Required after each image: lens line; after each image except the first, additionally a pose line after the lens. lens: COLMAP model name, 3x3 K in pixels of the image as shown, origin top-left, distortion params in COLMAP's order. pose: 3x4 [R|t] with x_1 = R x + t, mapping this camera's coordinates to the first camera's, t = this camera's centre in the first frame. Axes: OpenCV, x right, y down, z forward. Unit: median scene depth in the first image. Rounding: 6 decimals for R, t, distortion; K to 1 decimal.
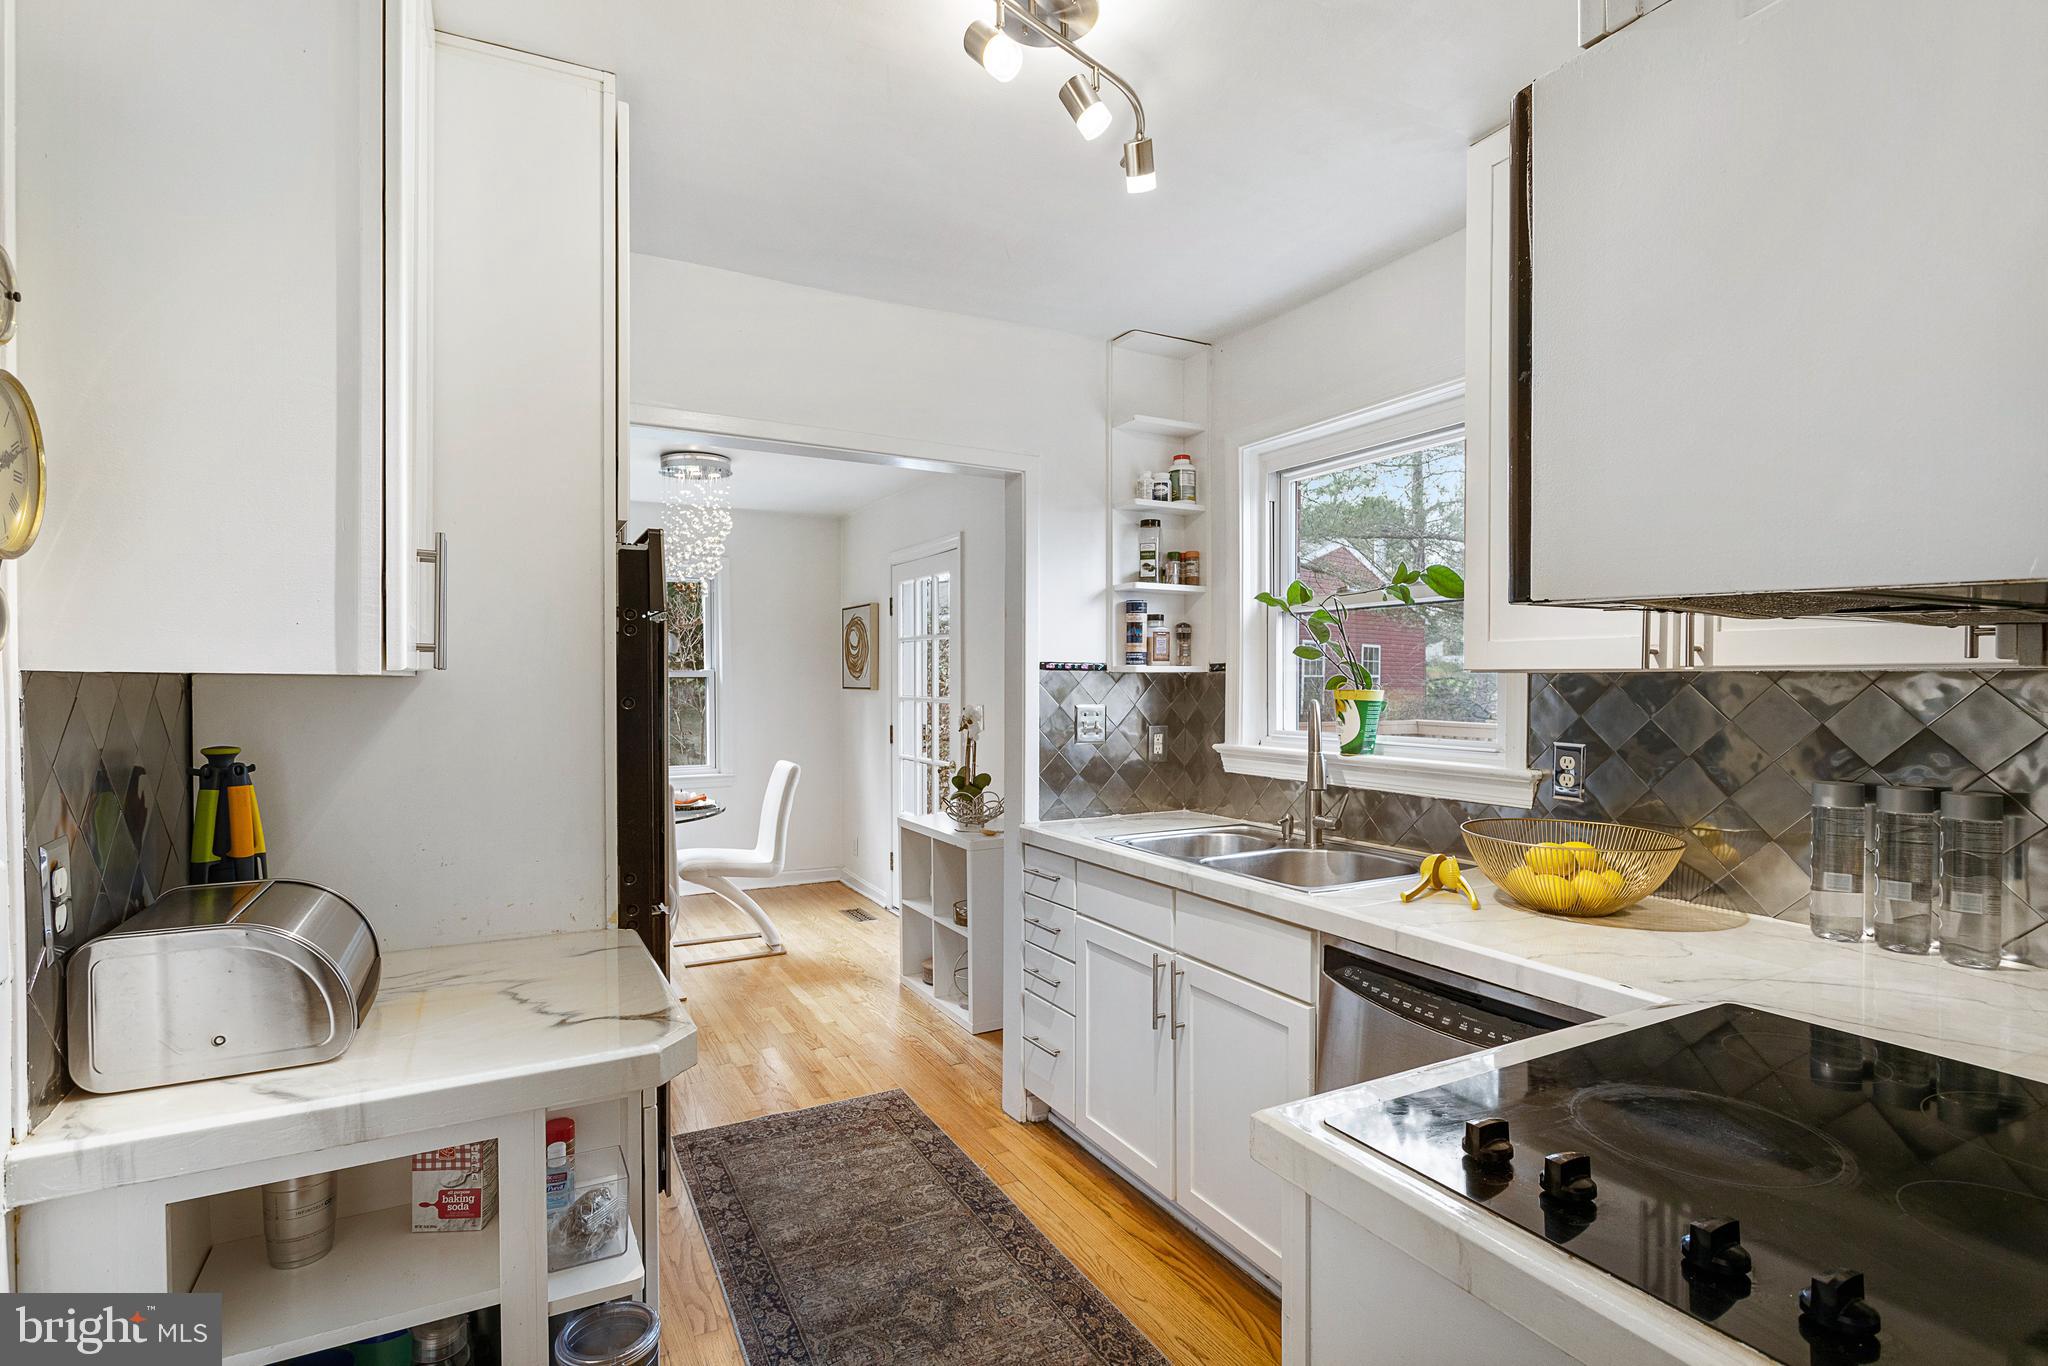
lens RADIAL K [[988.7, 0, 1024.3], [0, 988.7, 685.8], [0, 0, 1]] dist [-0.008265, 0.001913]
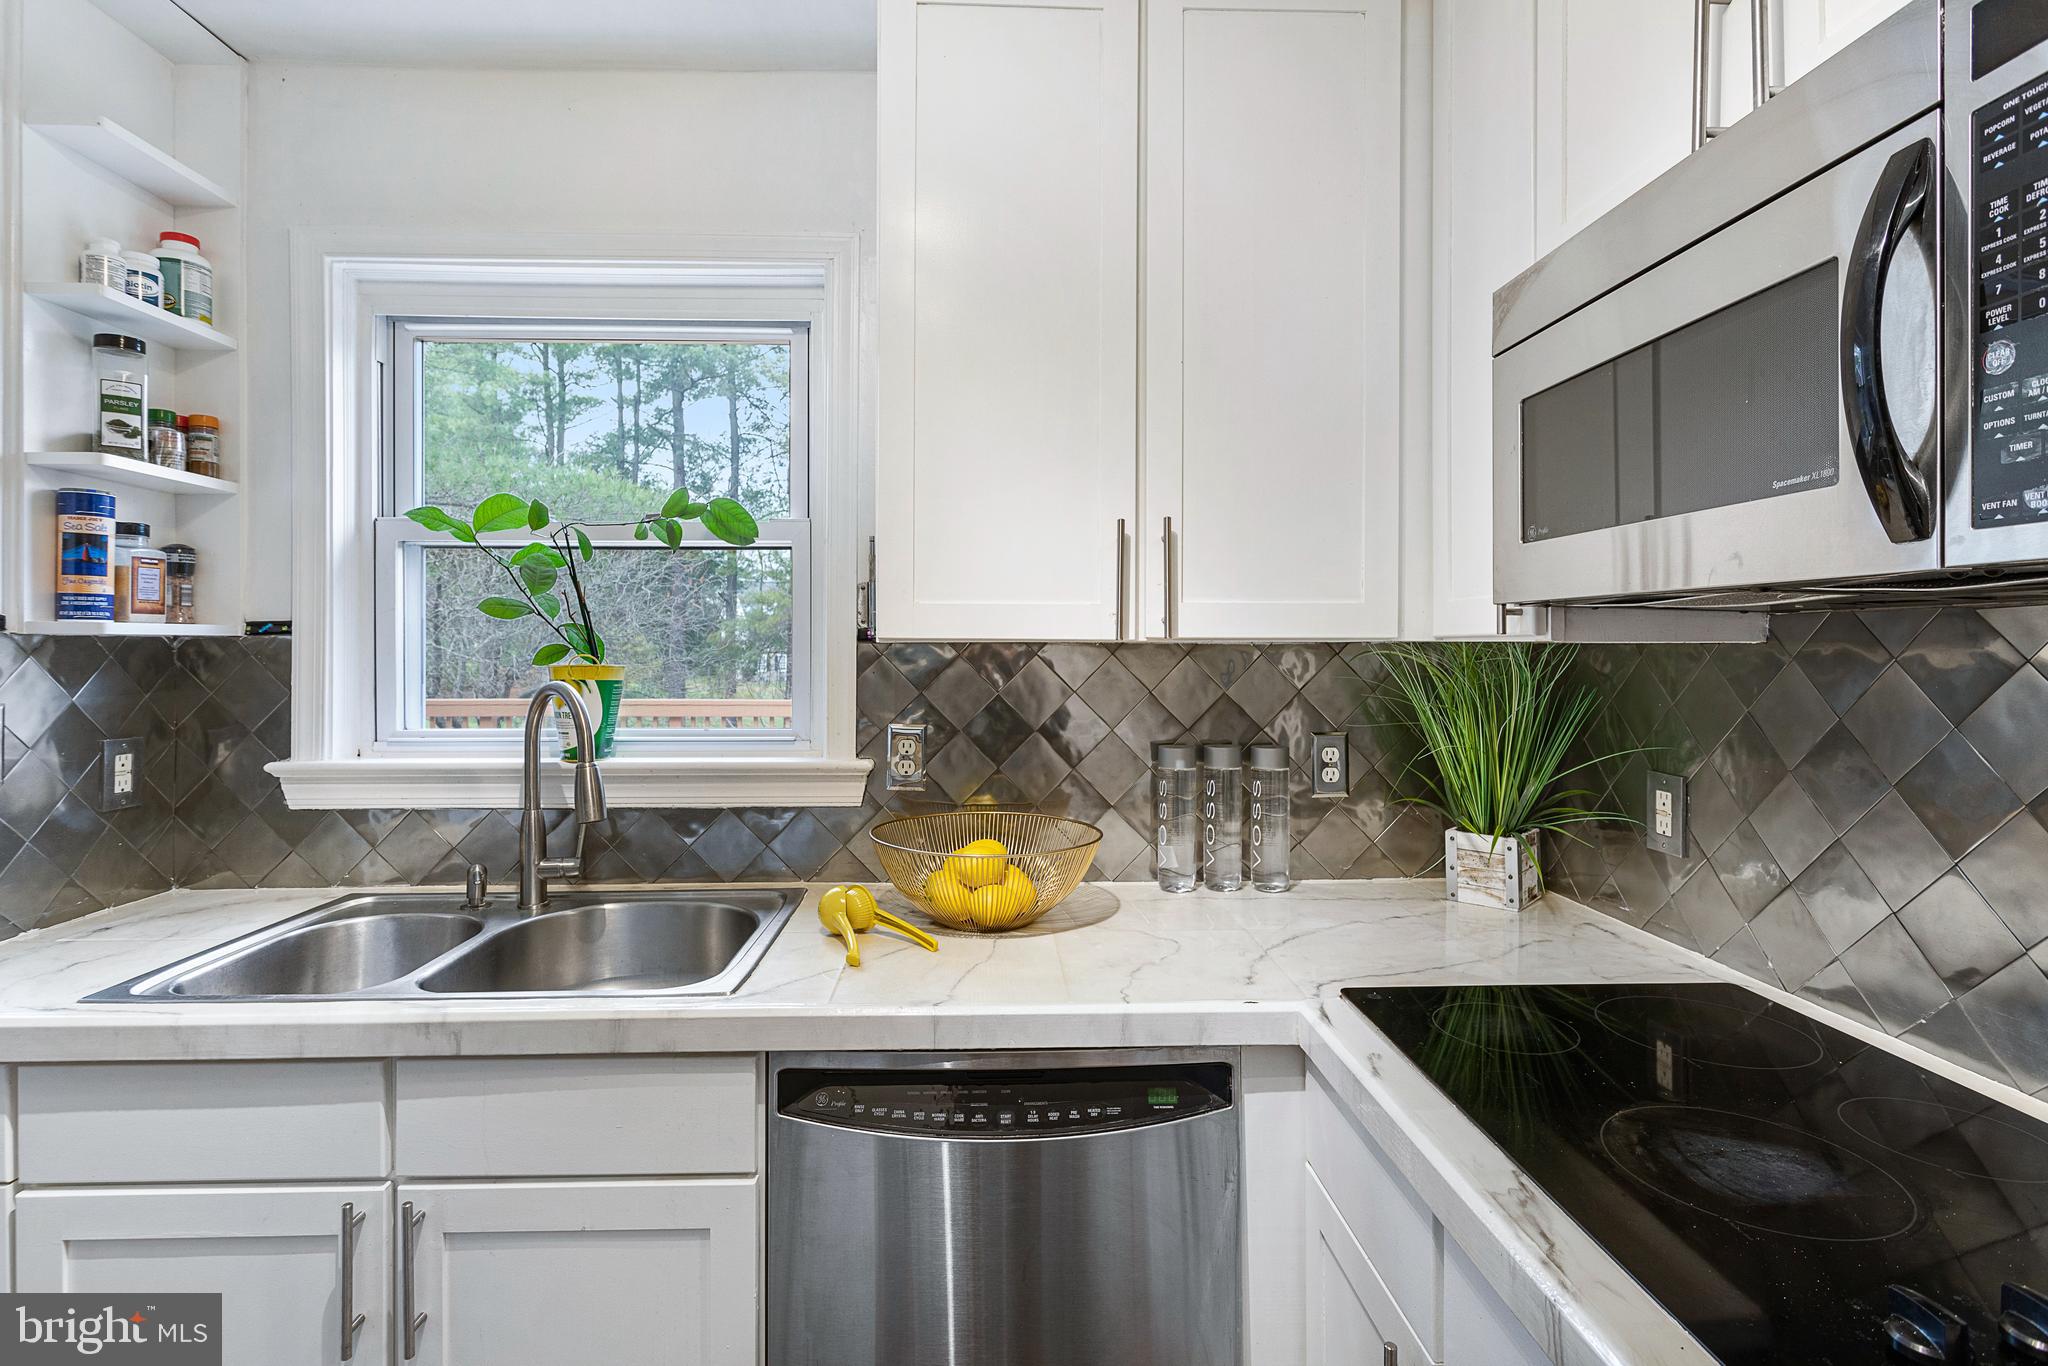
lens RADIAL K [[988.7, 0, 1020.4], [0, 988.7, 645.0], [0, 0, 1]] dist [-0.008265, 0.001913]
pose [[0.444251, 0.003654, 0.895895, -0.121933], [0.004209, 0.999972, -0.006165, -0.003558], [-0.895893, 0.006510, 0.444223, 0.362267]]
